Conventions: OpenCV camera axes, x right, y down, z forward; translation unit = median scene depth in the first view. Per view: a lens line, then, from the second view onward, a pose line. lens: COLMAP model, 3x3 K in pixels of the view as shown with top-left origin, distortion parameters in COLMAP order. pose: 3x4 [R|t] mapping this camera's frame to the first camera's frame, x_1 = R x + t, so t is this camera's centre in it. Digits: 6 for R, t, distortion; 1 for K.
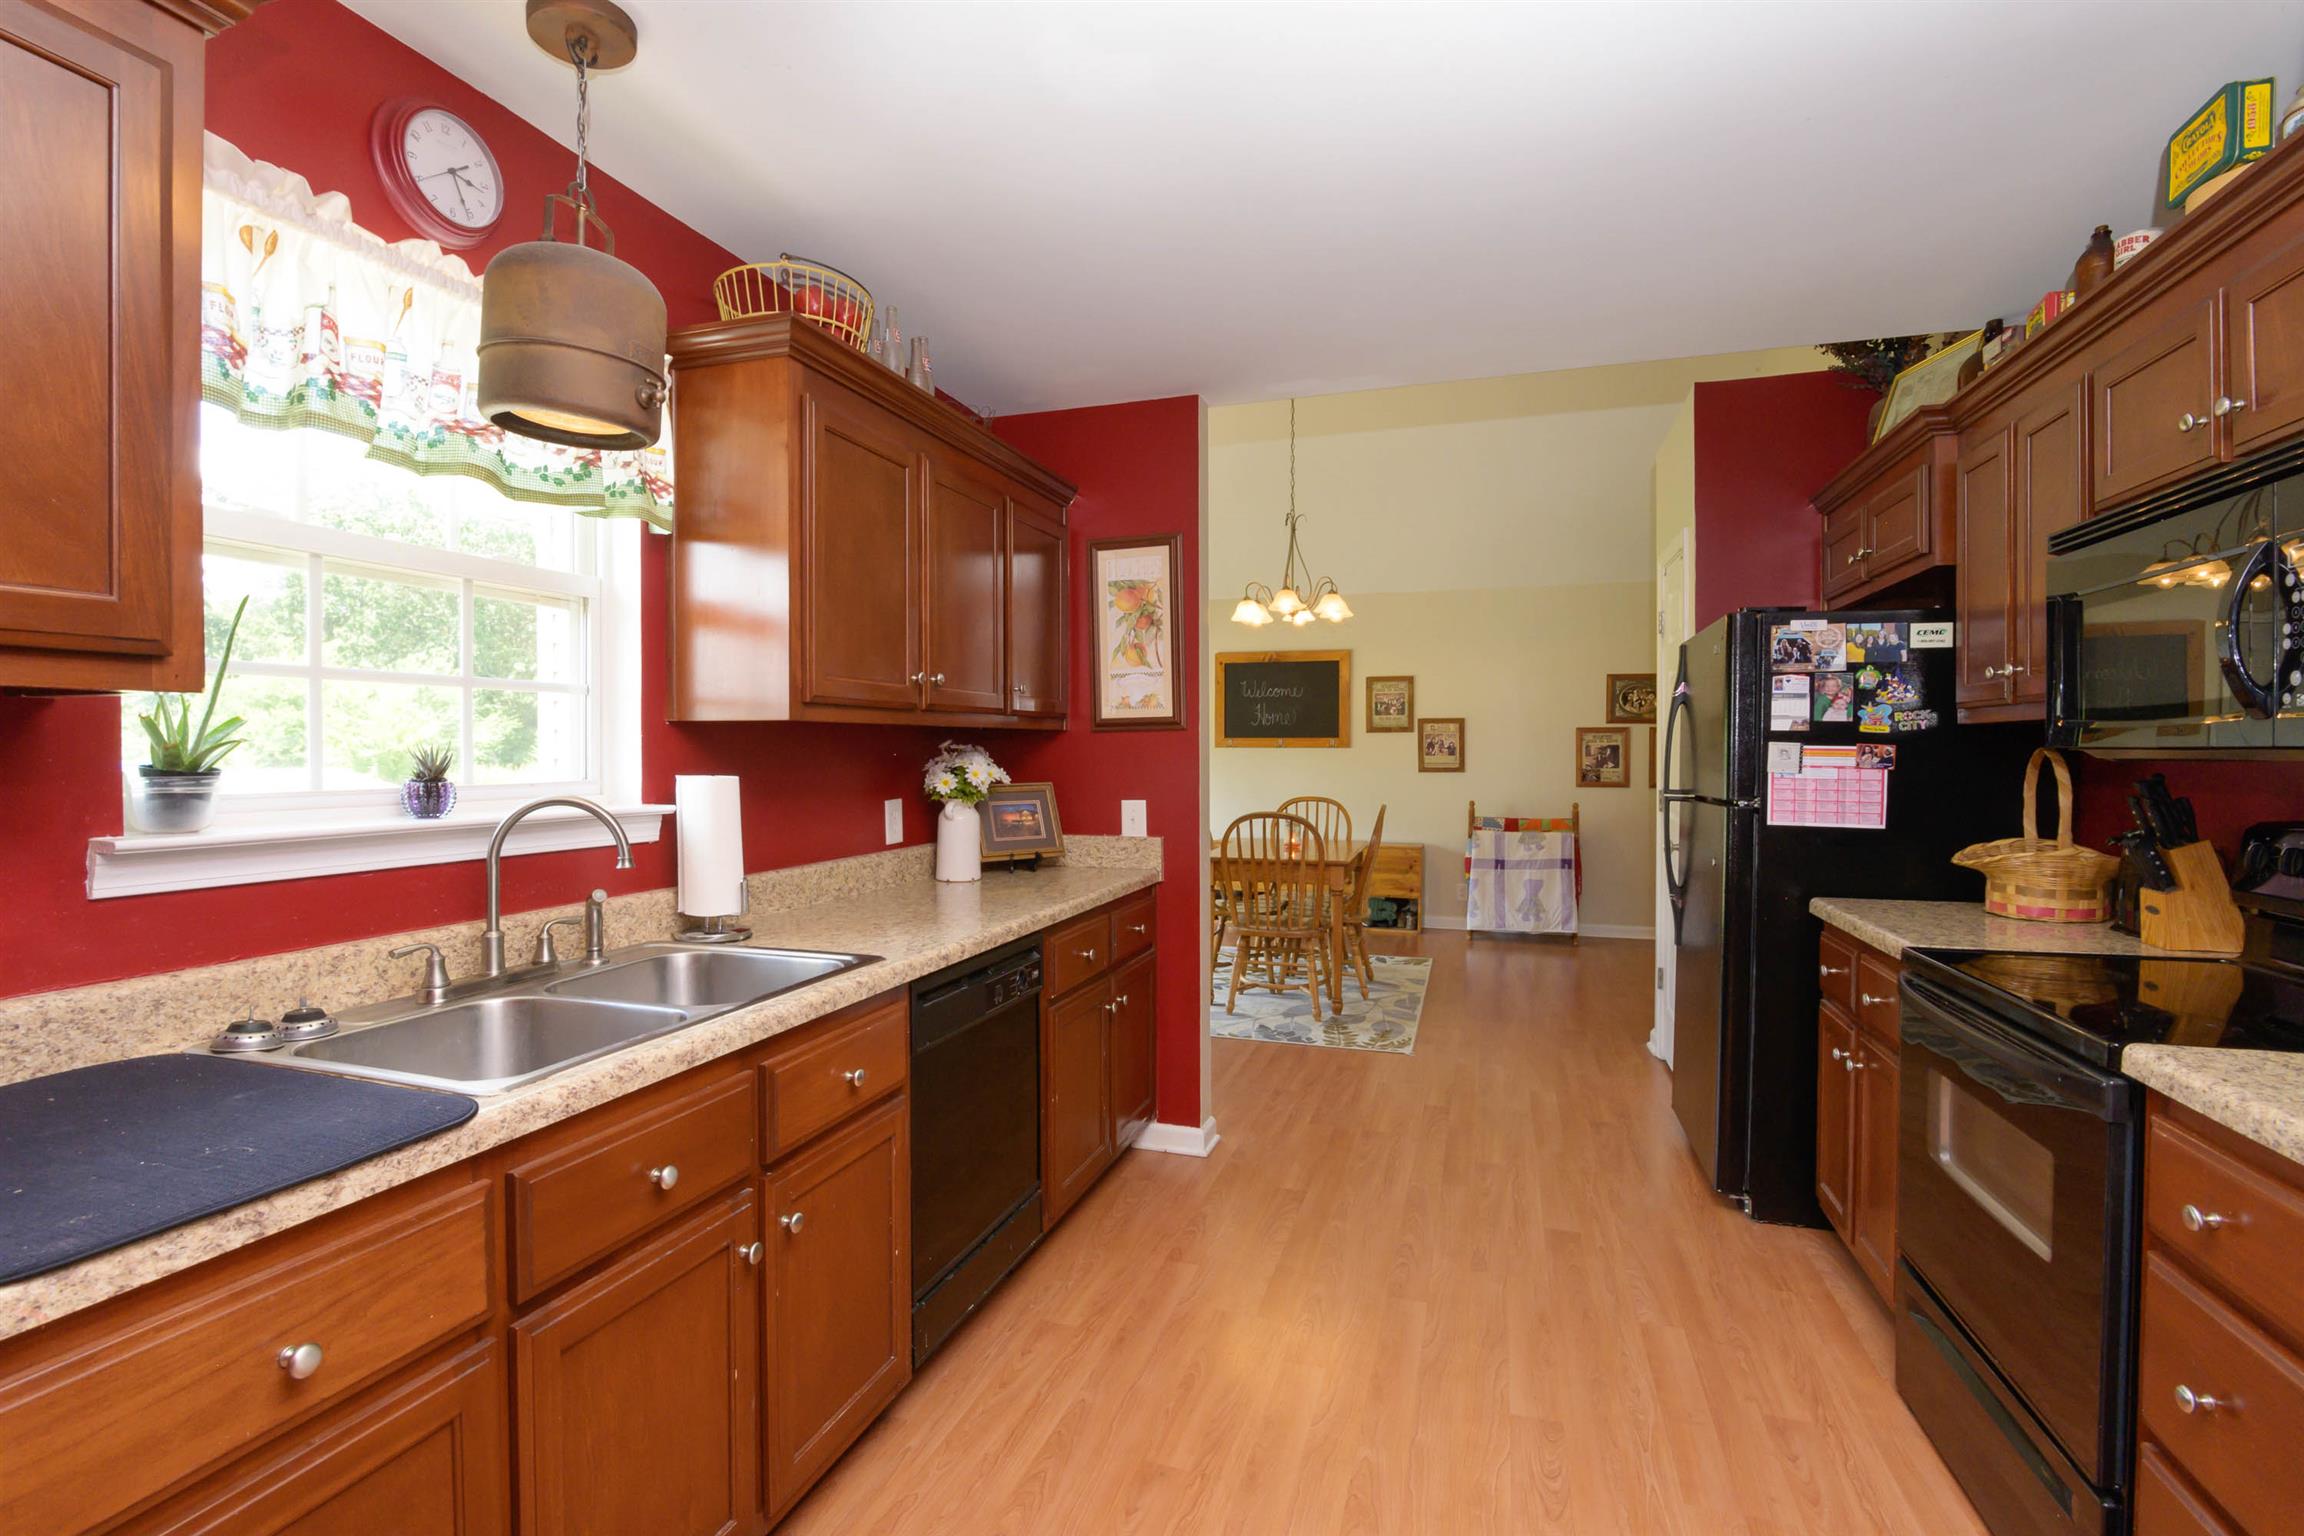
lens RADIAL K [[1064.5, 0, 1076.4], [0, 1064.5, 771.7], [0, 0, 1]] dist [-0.006886, 0.001895]
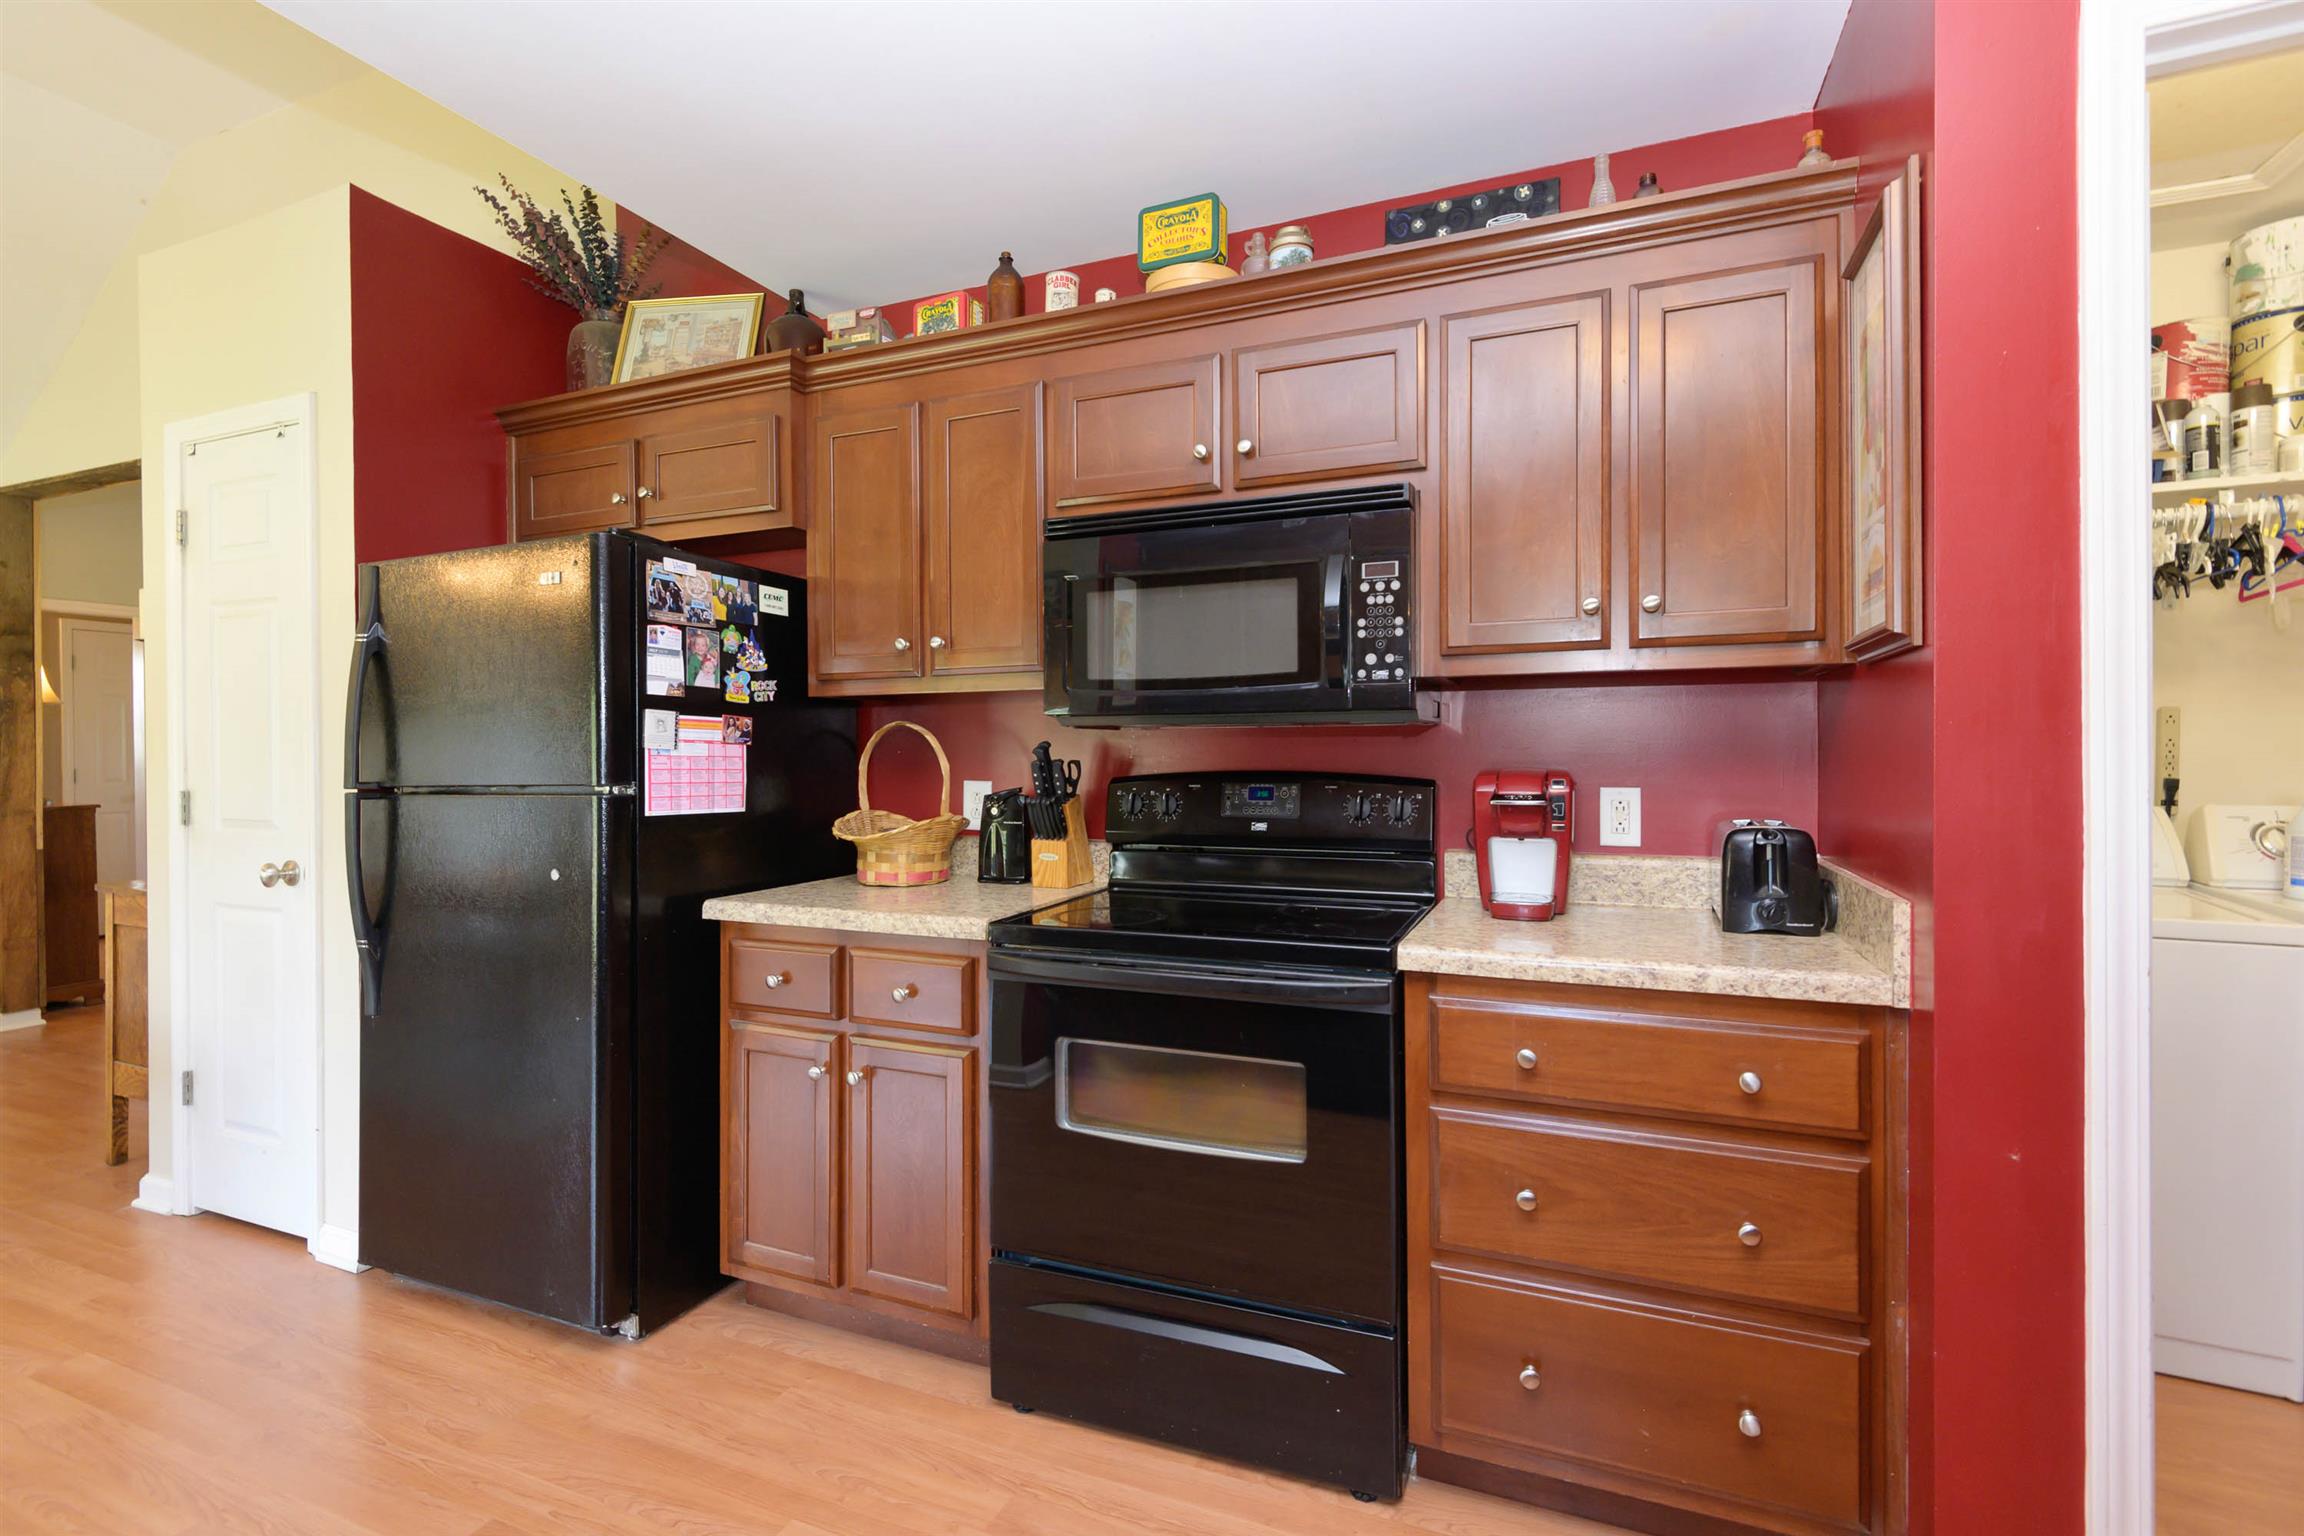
lens RADIAL K [[1064.5, 0, 1132.7], [0, 1064.5, 758.7], [0, 0, 1]] dist [-0.006886, 0.001895]
pose [[0.021351, -0.002445, 0.999769, -0.117521], [0.023565, 0.999720, 0.001941, 0.015453], [-0.999494, 0.023518, 0.021402, 0.652110]]
